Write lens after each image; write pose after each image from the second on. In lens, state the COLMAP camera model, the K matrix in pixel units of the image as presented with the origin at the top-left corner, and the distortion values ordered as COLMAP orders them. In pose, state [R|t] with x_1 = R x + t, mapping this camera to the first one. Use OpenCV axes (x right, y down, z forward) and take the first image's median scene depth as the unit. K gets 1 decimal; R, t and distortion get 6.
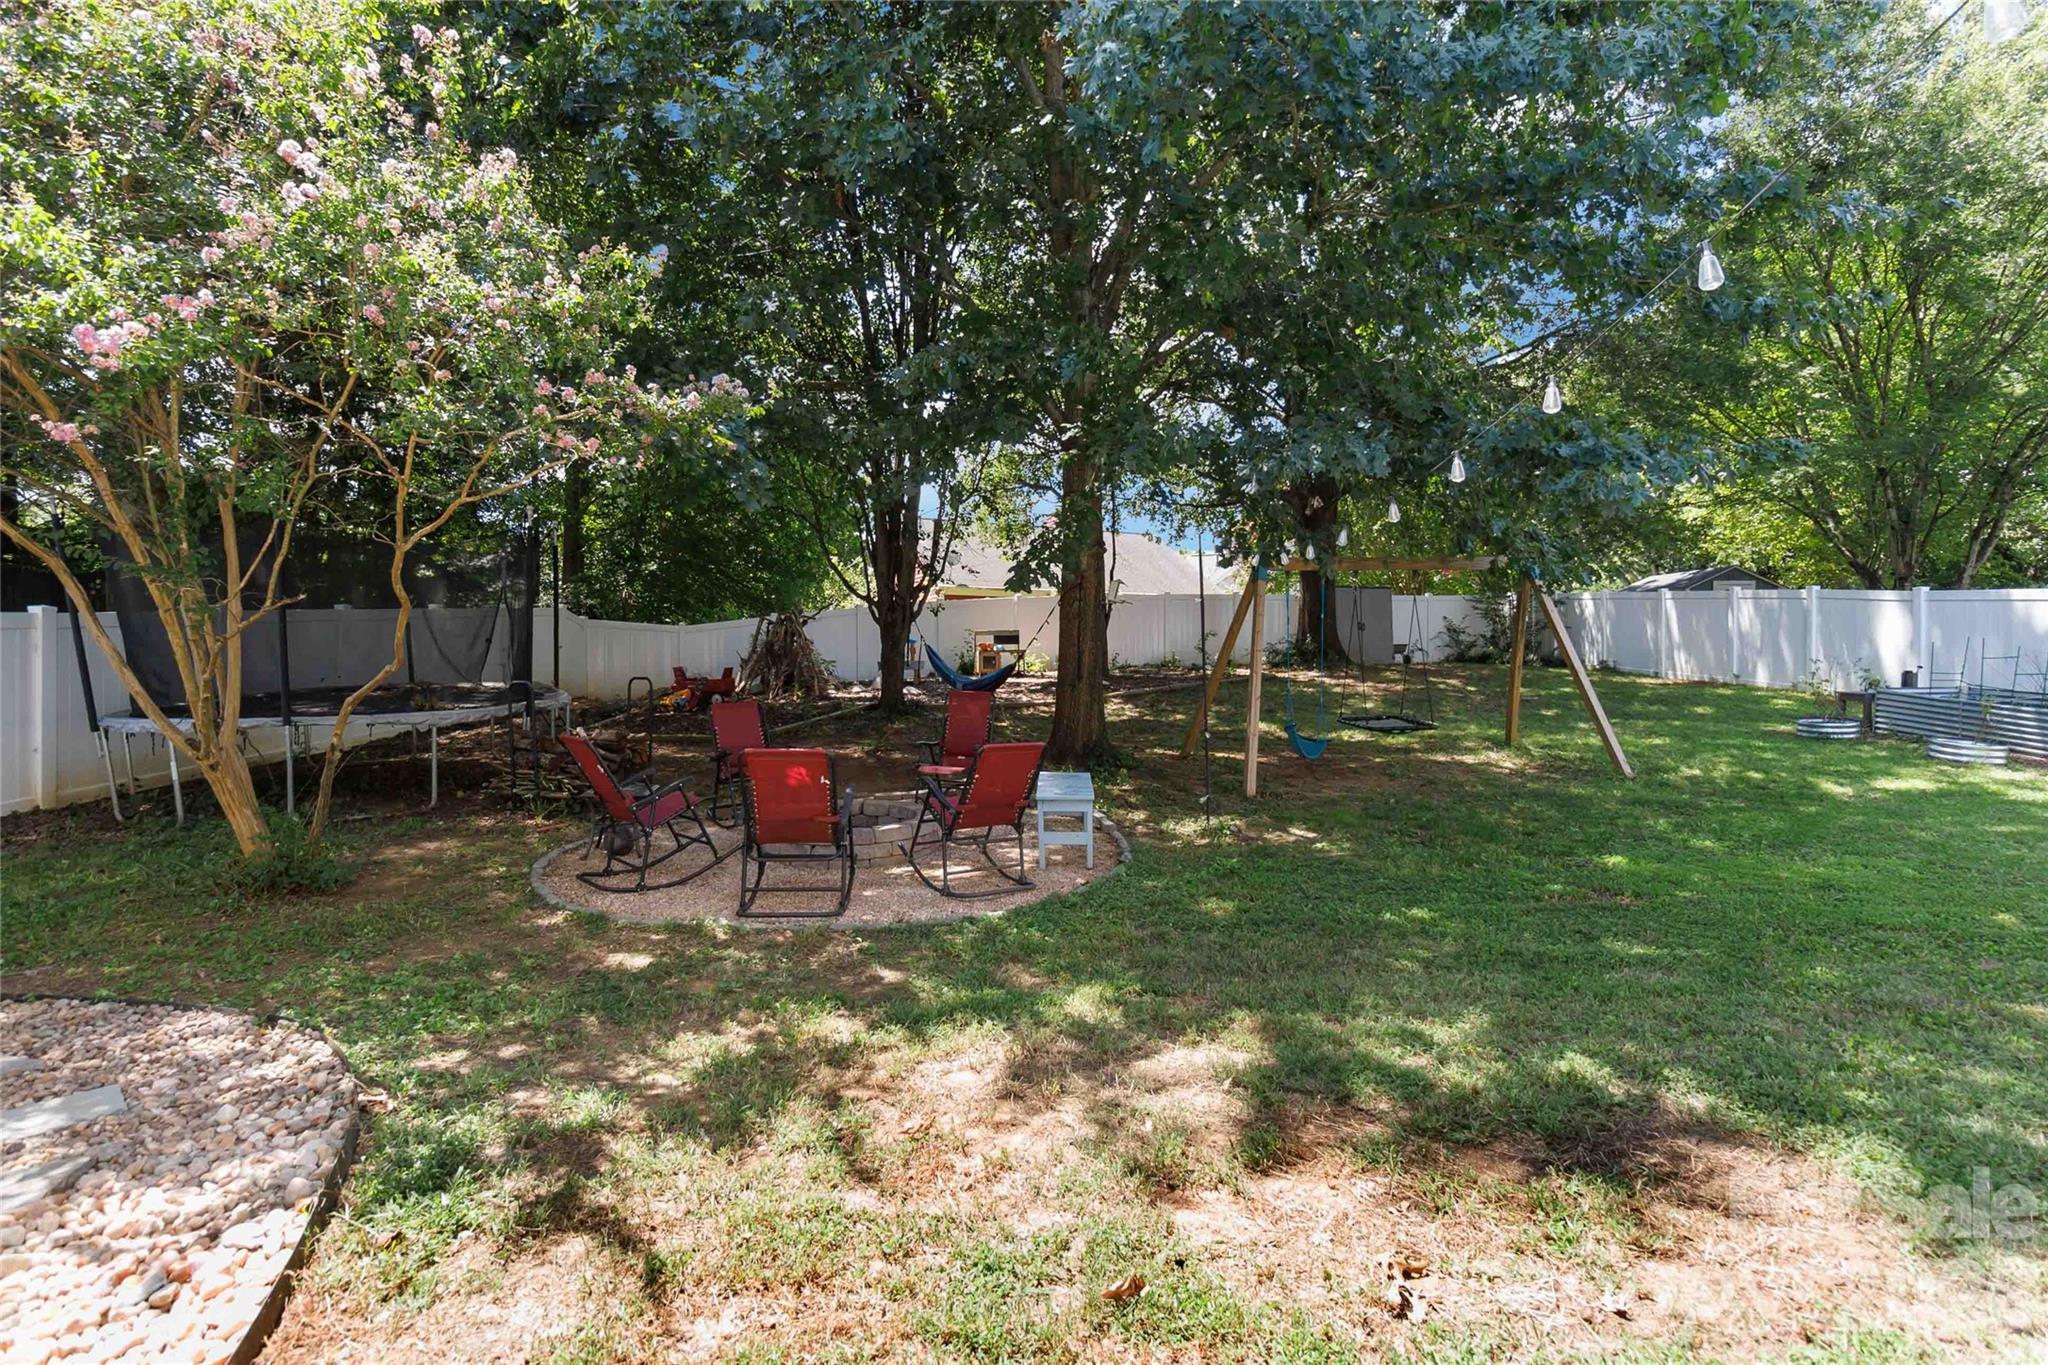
lens RADIAL K [[958.9, 0, 1033.6], [0, 958.9, 663.5], [0, 0, 1]] dist [0.010960, 0.000530]
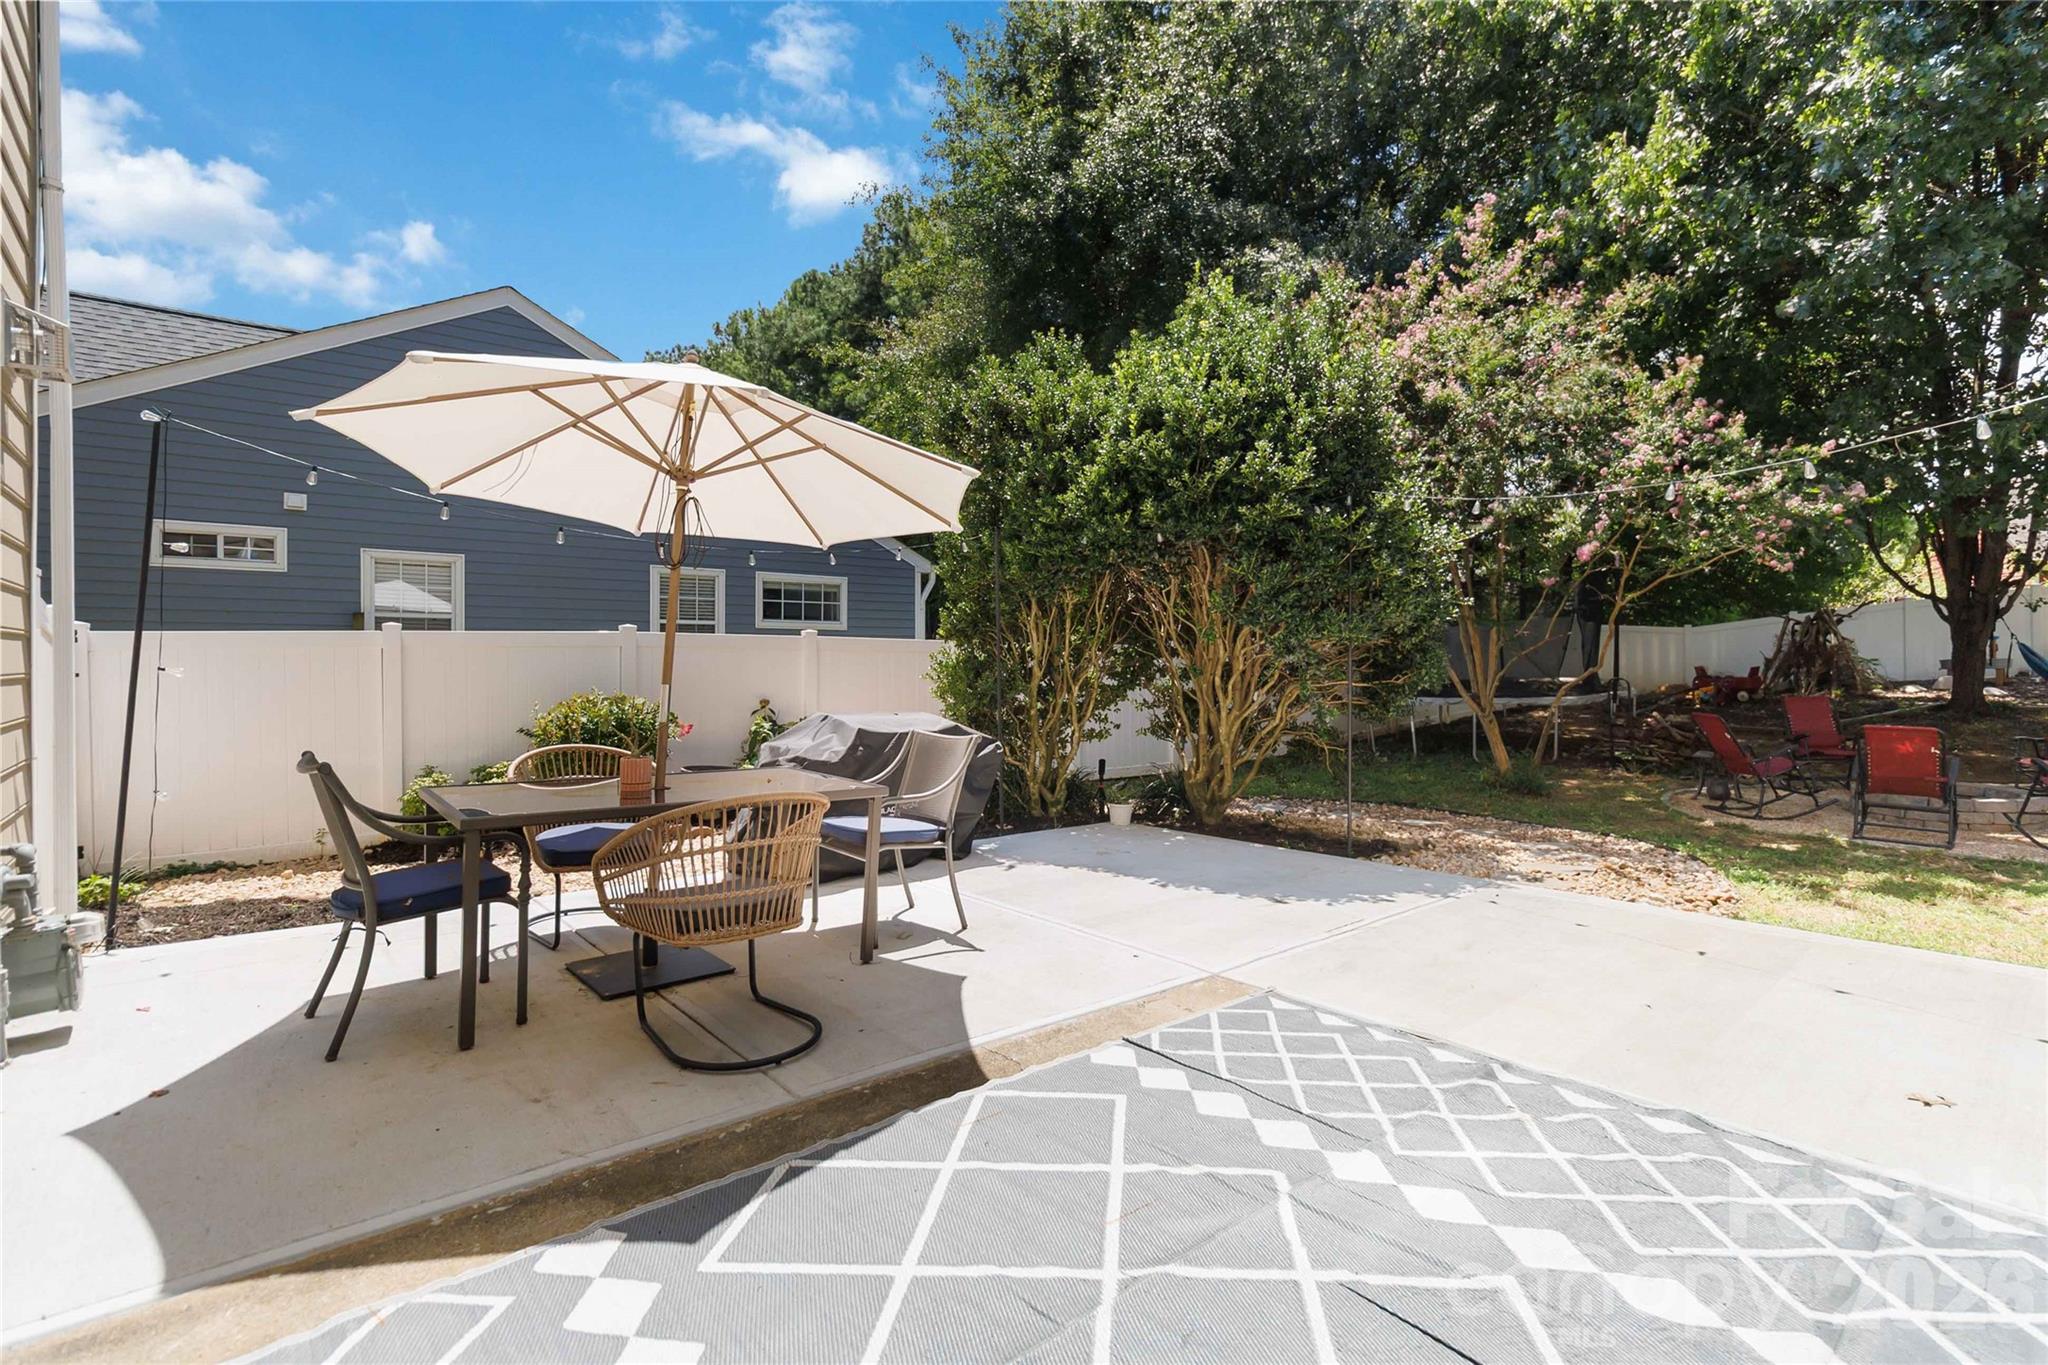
lens RADIAL K [[958.9, 0, 1033.6], [0, 958.9, 663.5], [0, 0, 1]] dist [0.010960, 0.000530]
pose [[0.624981, -0.002460, -0.780636, 0.023479], [0.006720, 0.999975, 0.002229, -0.007274], [0.780611, -0.006639, 0.624982, -0.314928]]
